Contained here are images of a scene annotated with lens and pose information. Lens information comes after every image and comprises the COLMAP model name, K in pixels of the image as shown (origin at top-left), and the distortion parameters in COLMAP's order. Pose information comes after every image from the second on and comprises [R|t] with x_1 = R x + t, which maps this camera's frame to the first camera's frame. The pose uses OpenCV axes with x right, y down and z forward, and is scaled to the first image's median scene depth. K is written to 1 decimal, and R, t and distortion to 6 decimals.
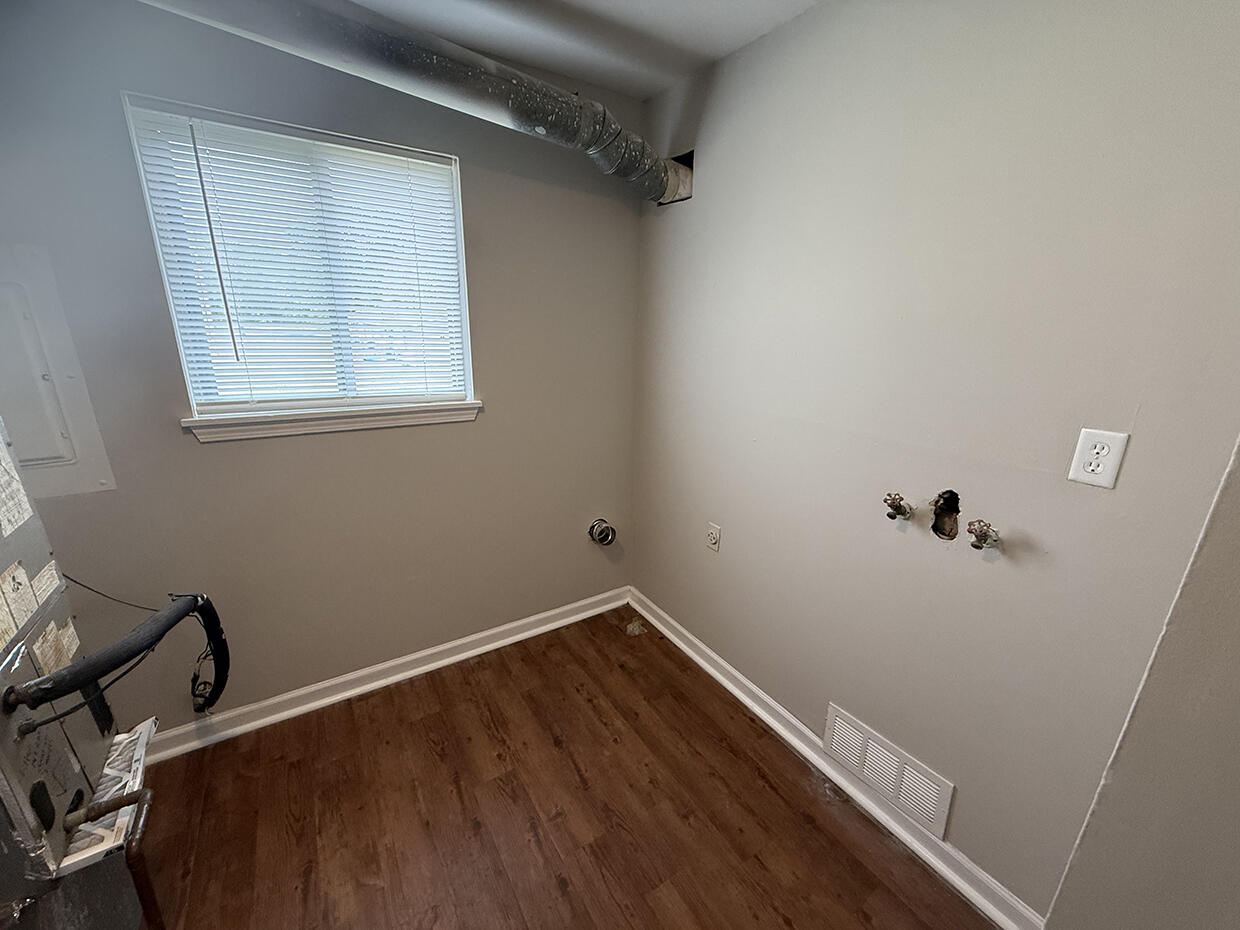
lens RADIAL K [[495.8, 0, 622.7], [0, 495.8, 467.3], [0, 0, 1]] dist [0.002620, -0.000315]
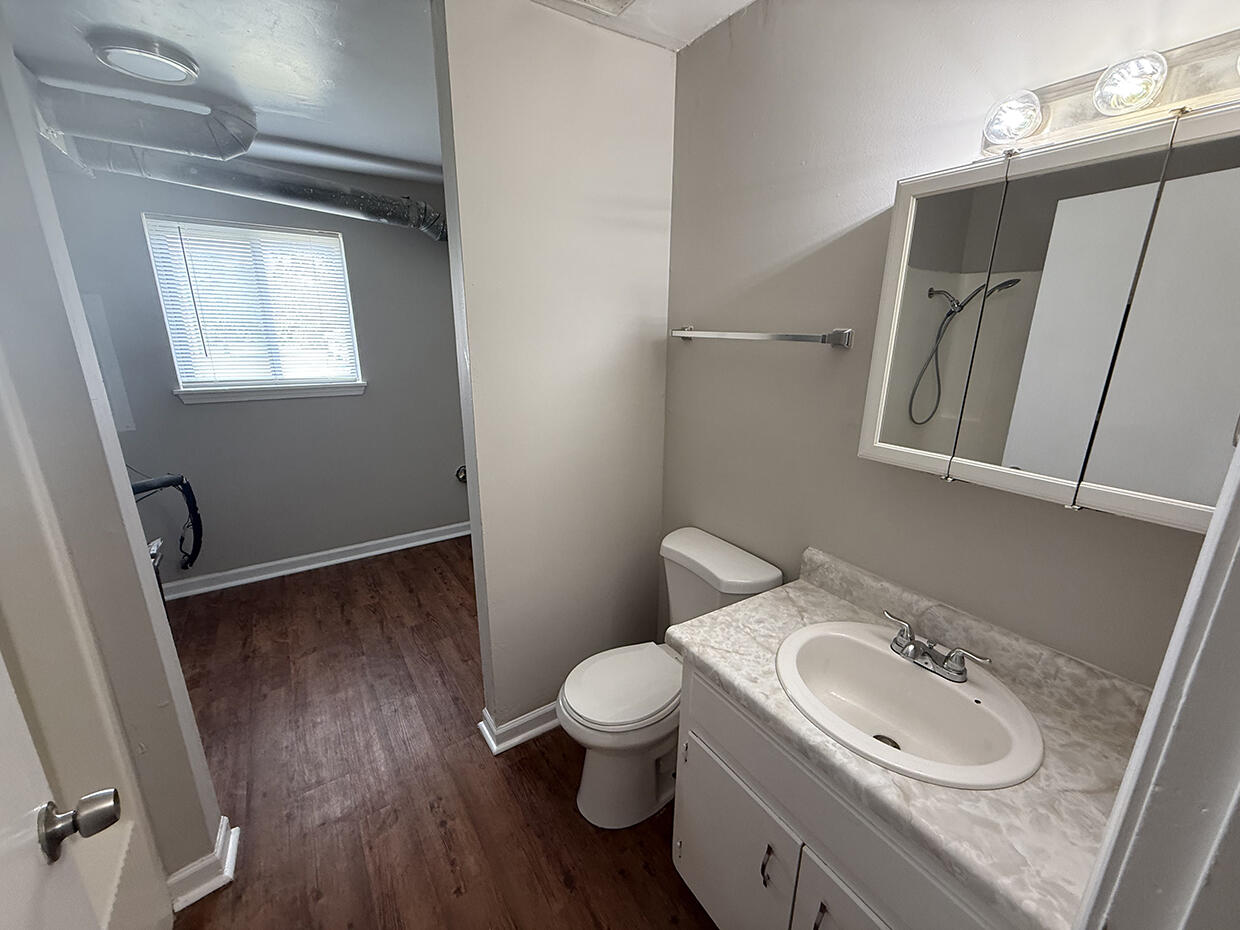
lens RADIAL K [[495.8, 0, 621.5], [0, 495.8, 466.9], [0, 0, 1]] dist [0.002620, -0.000315]
pose [[0.999580, -0.023456, 0.017007, 0.556363], [0.023851, 0.999441, -0.023437, 0.217706], [-0.016448, 0.023833, 0.999581, -0.654621]]
